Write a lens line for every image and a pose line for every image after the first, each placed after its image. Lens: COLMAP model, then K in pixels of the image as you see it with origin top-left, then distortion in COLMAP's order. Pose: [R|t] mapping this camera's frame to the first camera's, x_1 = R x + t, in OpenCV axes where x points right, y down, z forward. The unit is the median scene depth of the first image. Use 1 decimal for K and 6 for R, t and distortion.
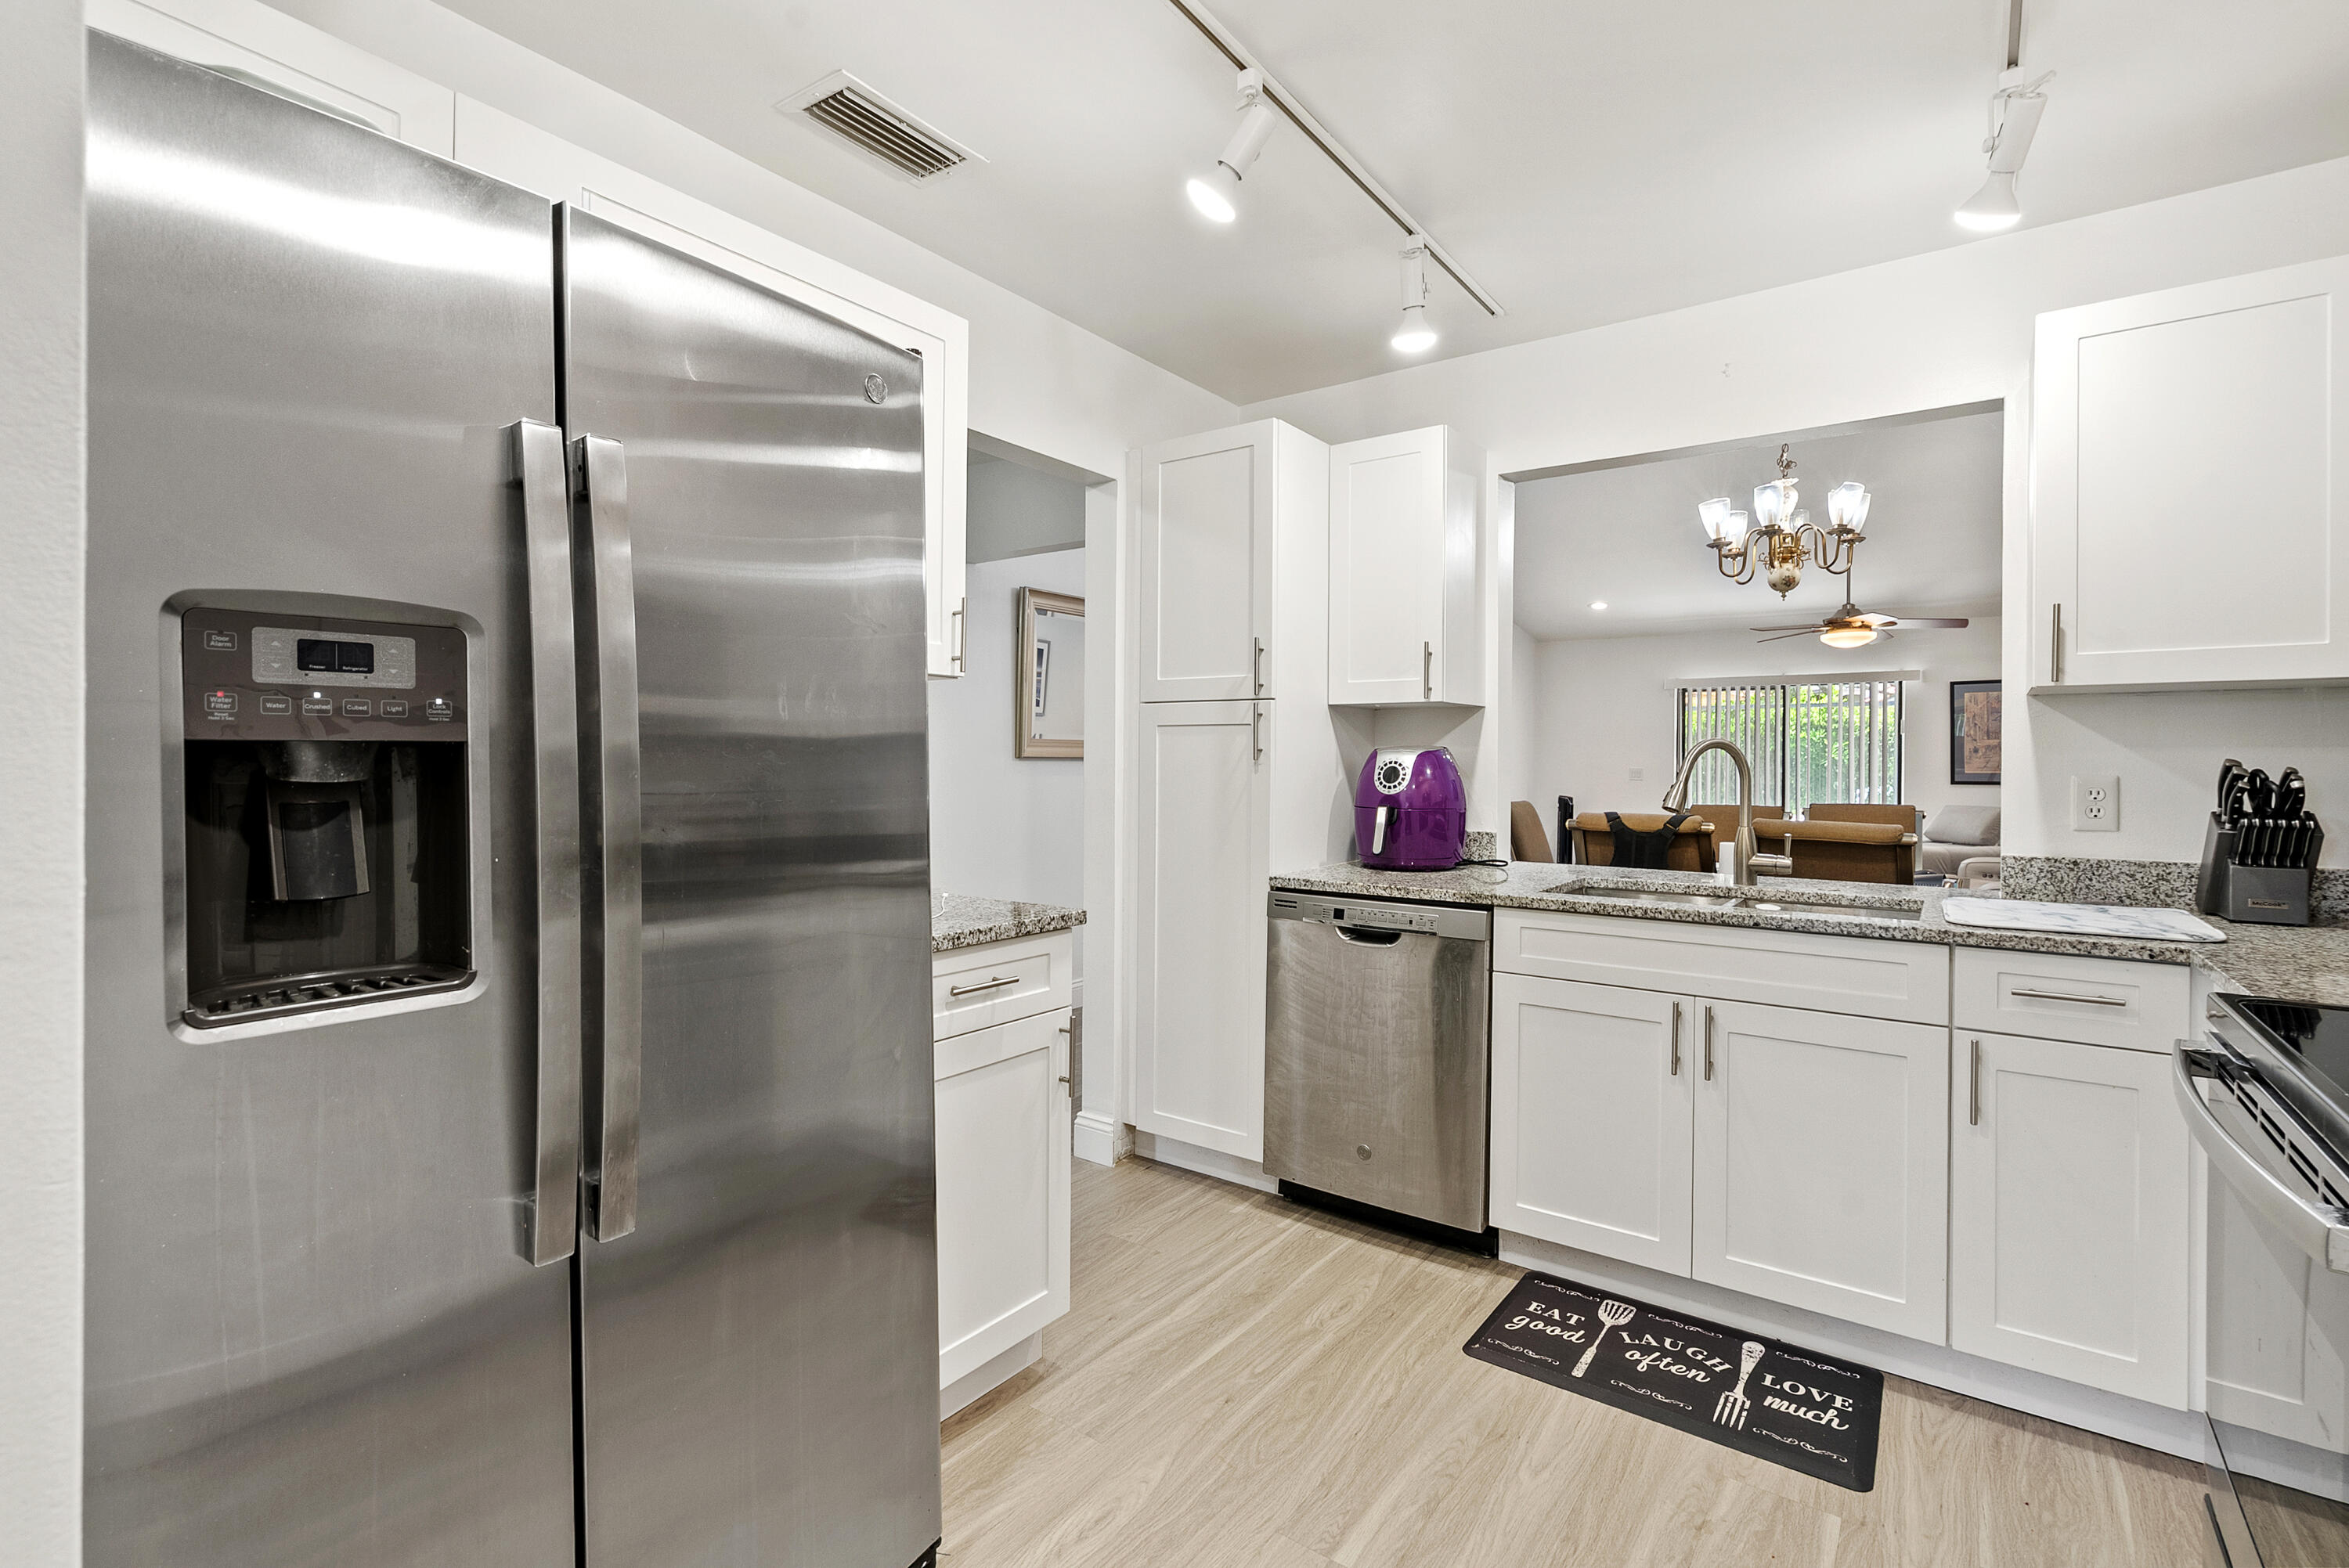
lens RADIAL K [[1070.0, 0, 1171.9], [0, 1070.0, 763.3], [0, 0, 1]] dist [-0.006812, 0.002927]
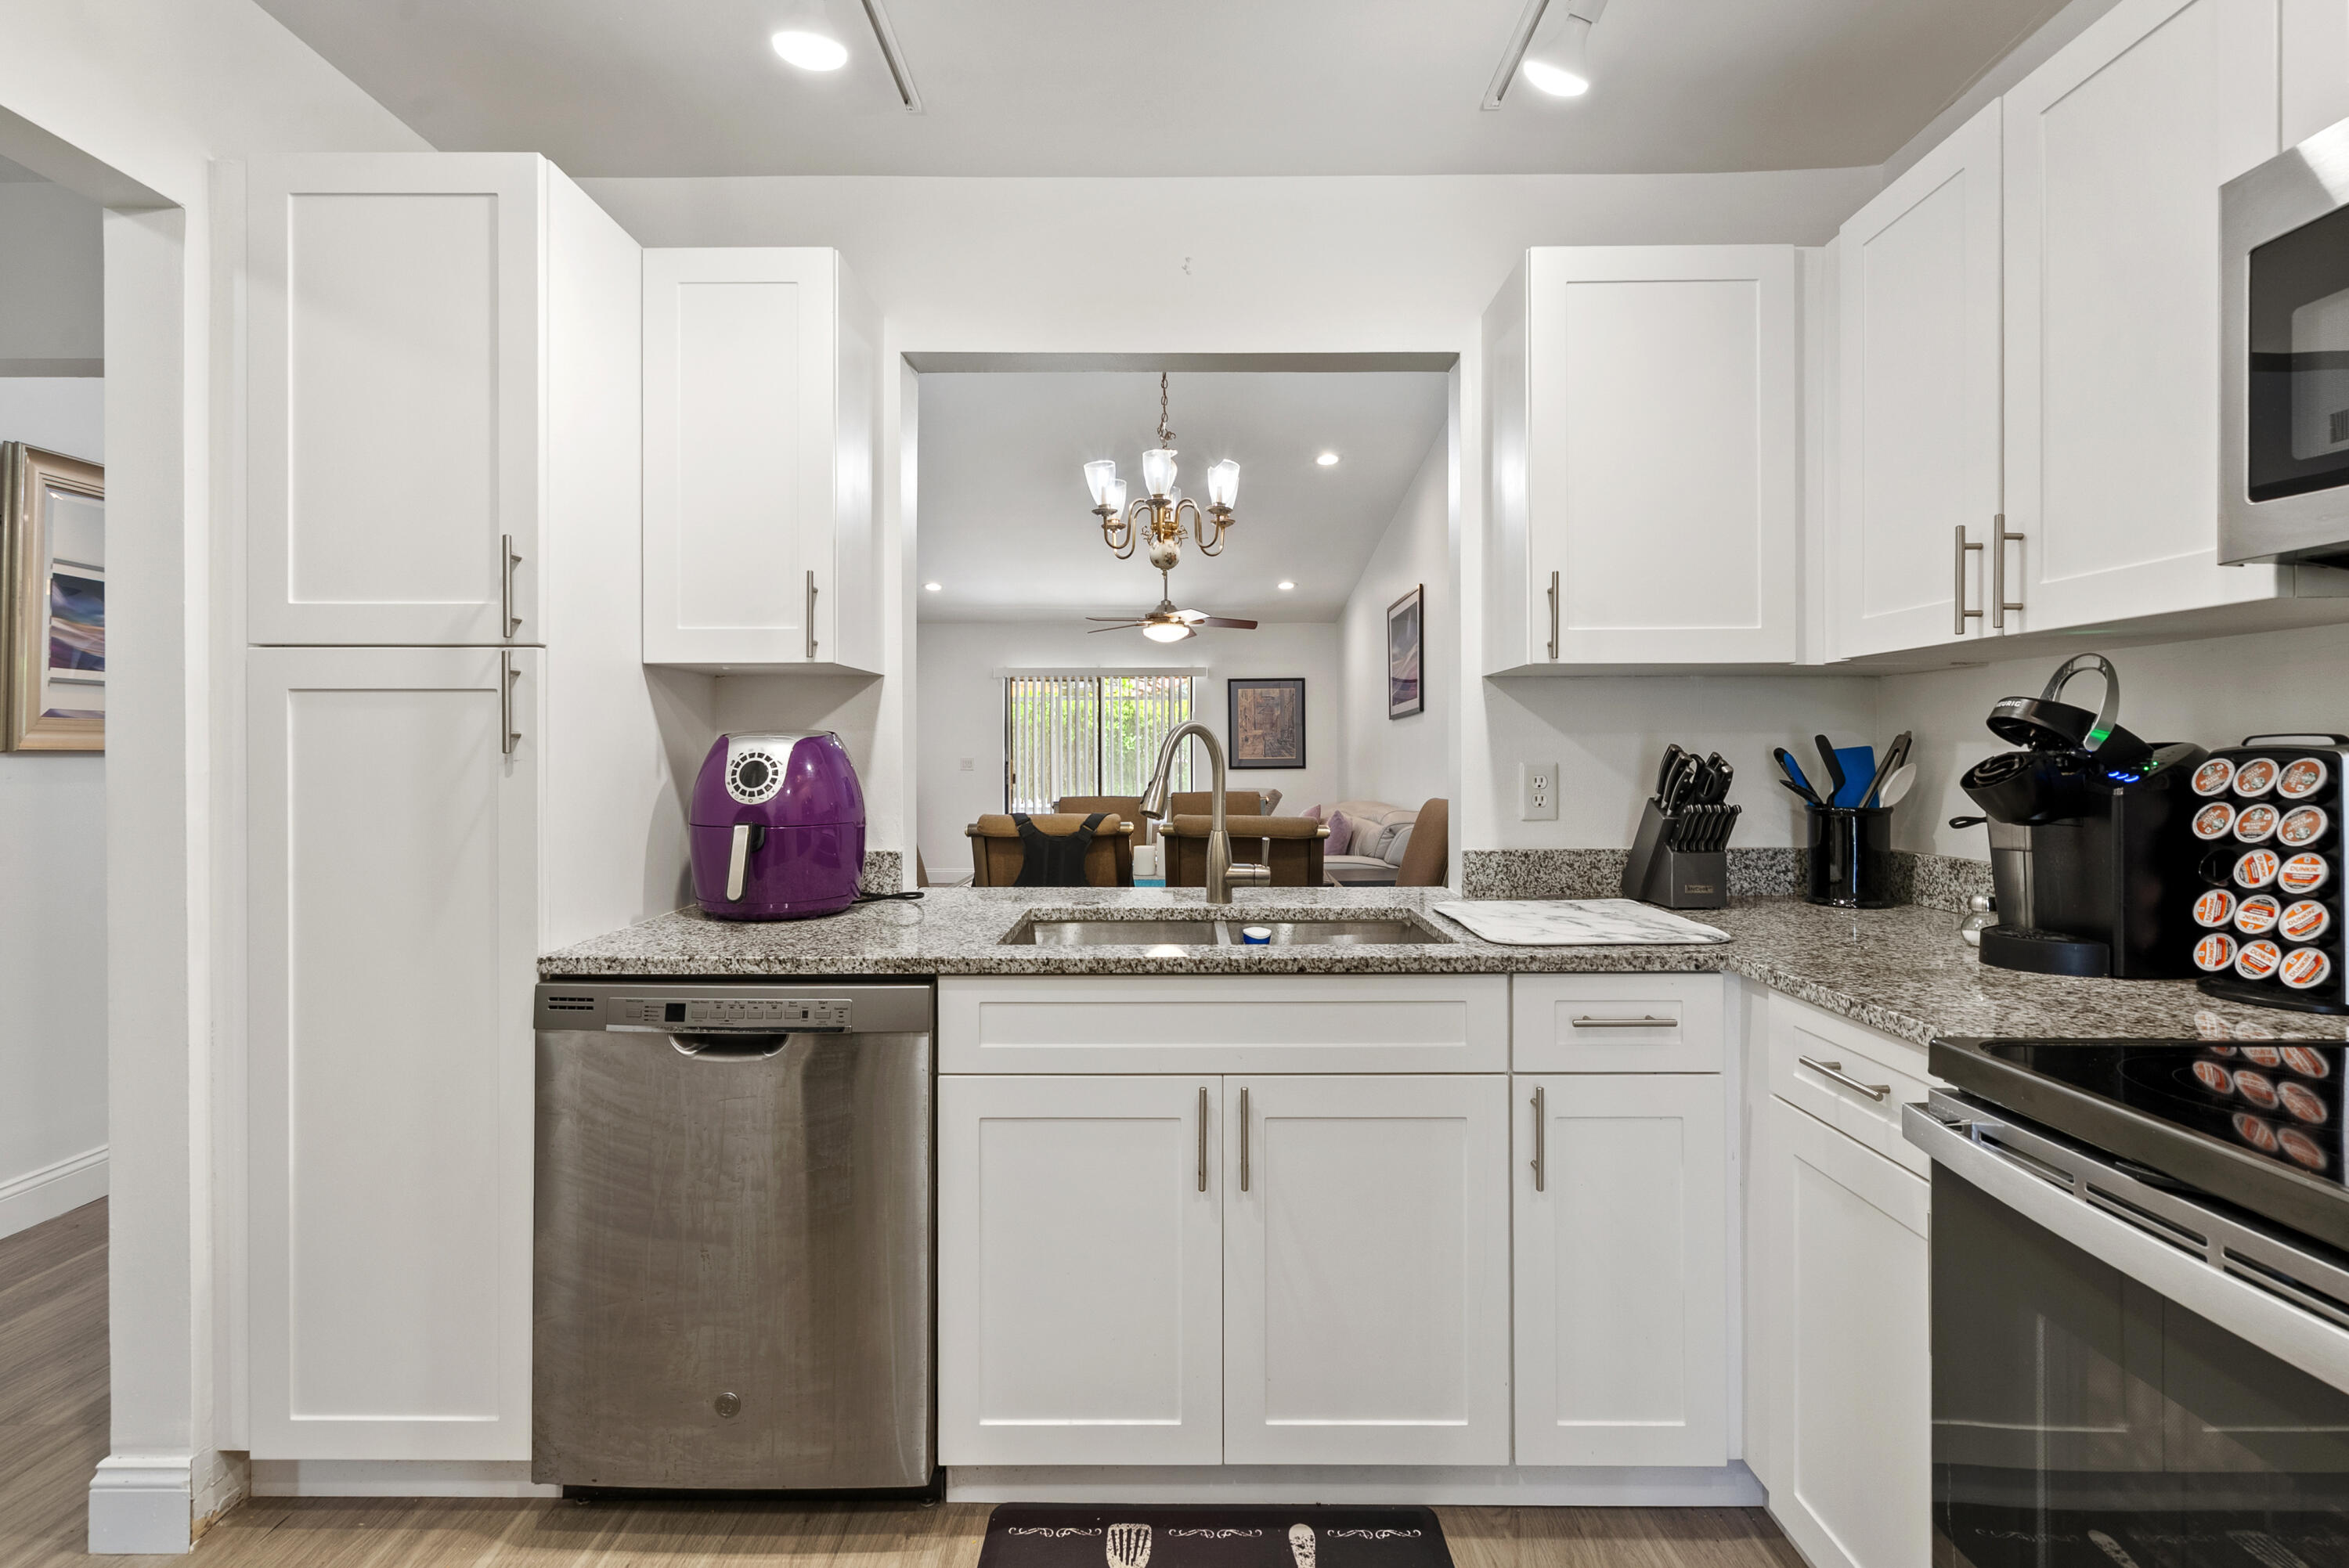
lens RADIAL K [[1070.0, 0, 1178.1], [0, 1070.0, 756.9], [0, 0, 1]] dist [-0.006812, 0.002927]
pose [[0.805586, -0.010586, 0.592384, 0.032809], [0.008831, 0.999944, 0.005860, -0.001390], [-0.592413, 0.000511, 0.805634, 0.371091]]
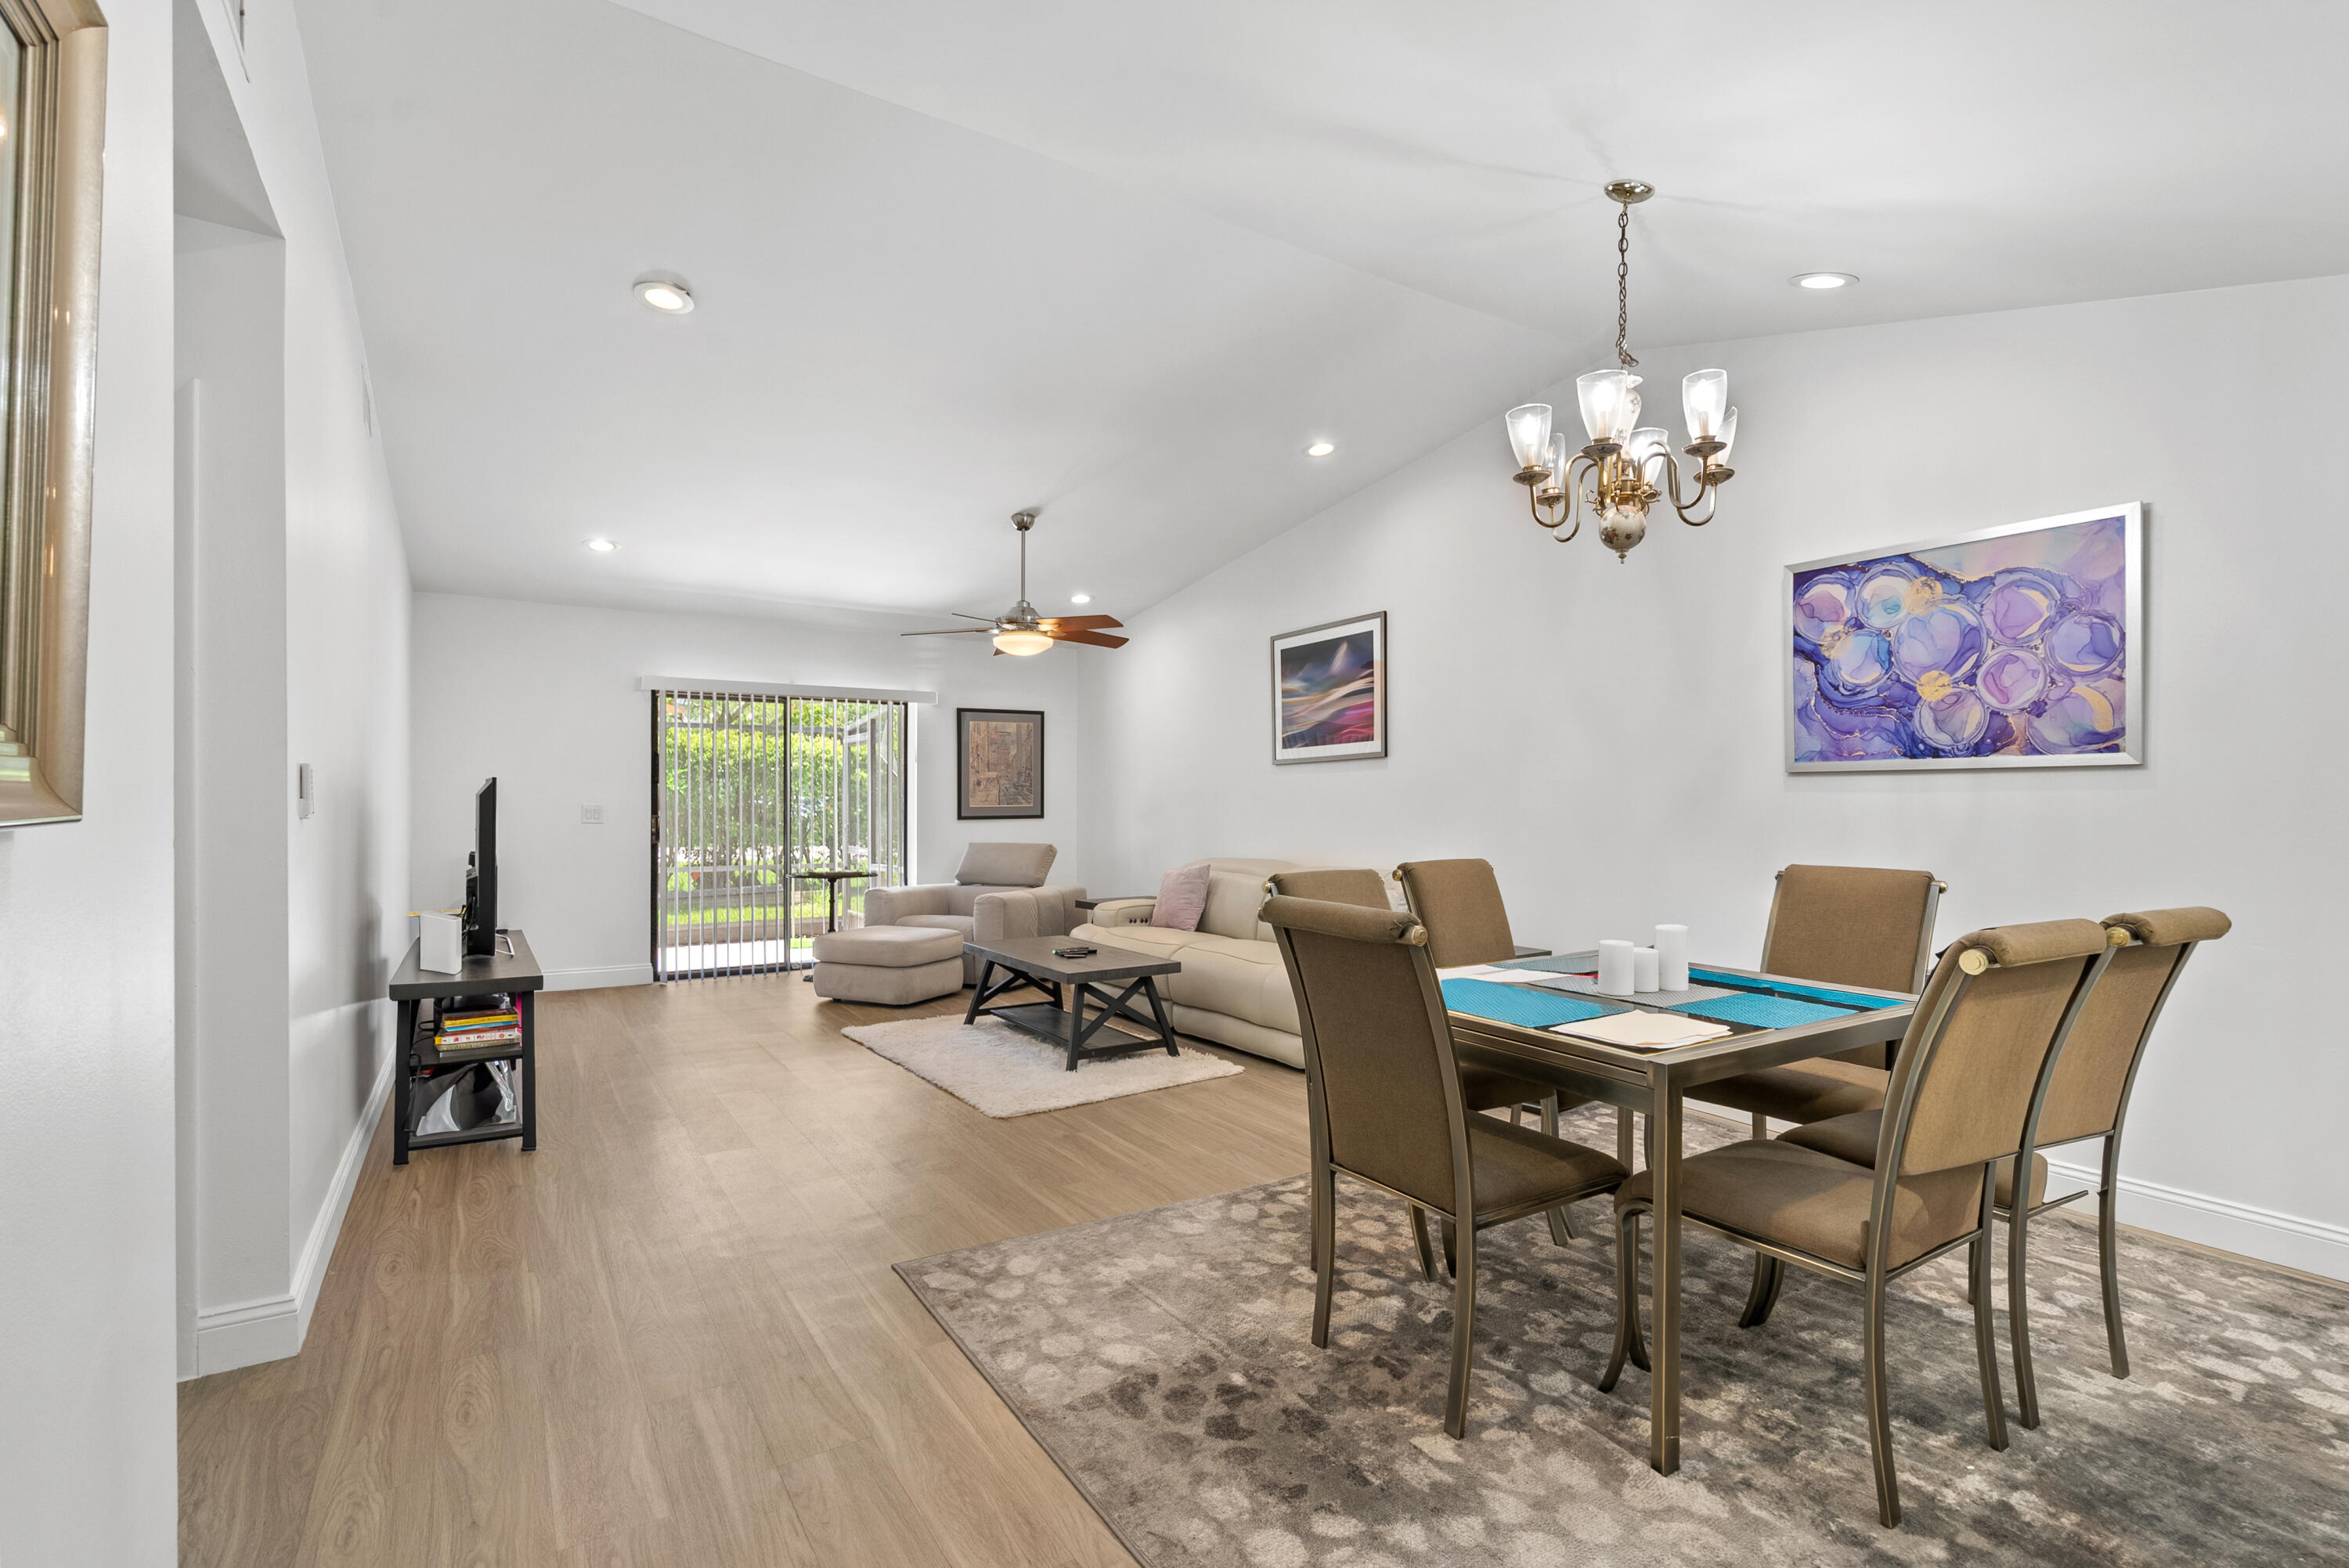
lens RADIAL K [[1070.0, 0, 1171.1], [0, 1070.0, 809.9], [0, 0, 1]] dist [-0.006812, 0.002927]
pose [[0.356665, -0.018618, 0.934047, -0.232282], [0.000383, 0.999804, 0.019783, -0.021100], [-0.934232, -0.006698, 0.356602, 1.644793]]
